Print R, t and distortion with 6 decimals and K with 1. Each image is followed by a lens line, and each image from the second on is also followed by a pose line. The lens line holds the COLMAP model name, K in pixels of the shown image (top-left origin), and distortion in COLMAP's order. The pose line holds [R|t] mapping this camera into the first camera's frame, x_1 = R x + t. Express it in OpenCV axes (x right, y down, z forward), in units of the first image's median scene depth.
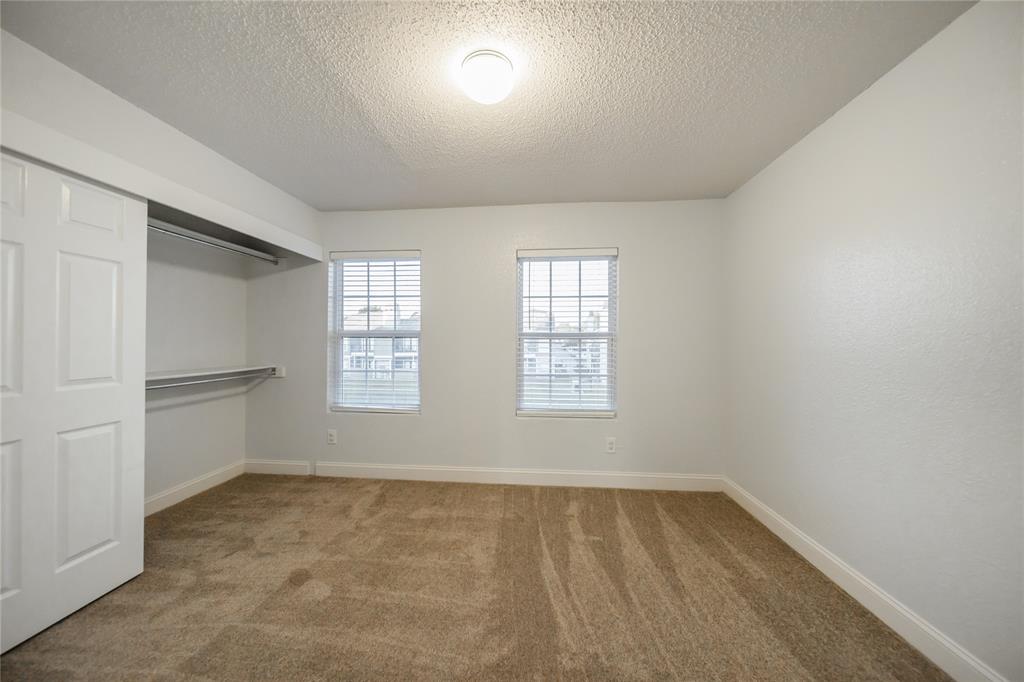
lens RADIAL K [[360.7, 0, 510.1], [0, 360.7, 336.3], [0, 0, 1]] dist [-0.000818, -0.000107]
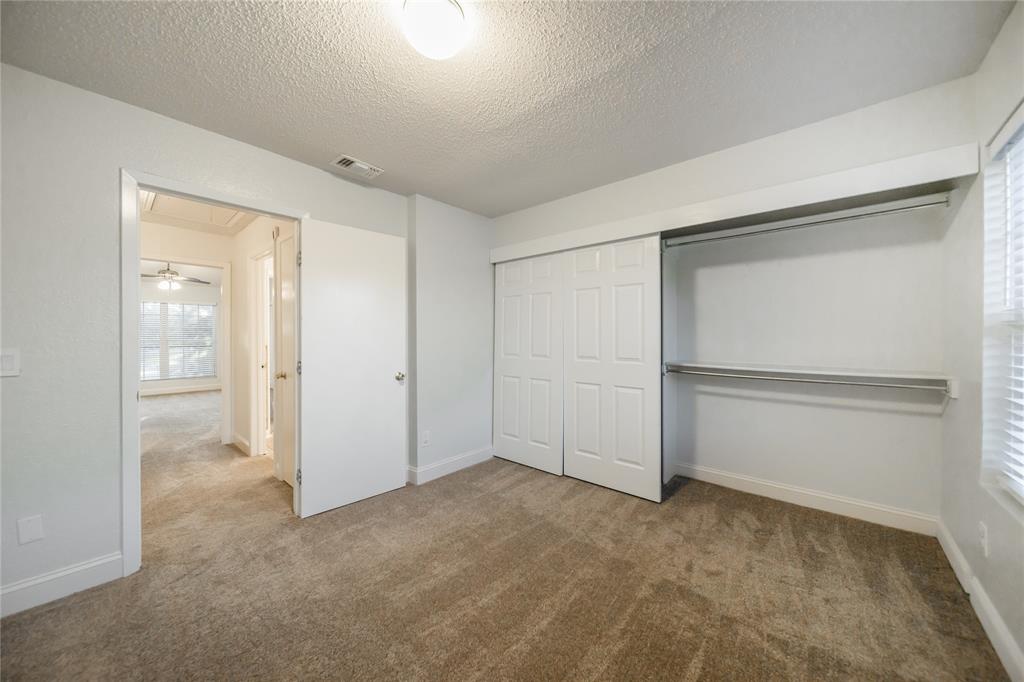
lens RADIAL K [[360.7, 0, 510.1], [0, 360.7, 336.3], [0, 0, 1]] dist [-0.000818, -0.000107]
pose [[-0.595271, -0.002260, -0.803522, 0.328311], [0.007709, 0.999934, -0.008524, 0.018804], [0.803488, -0.011269, -0.595214, 1.041681]]
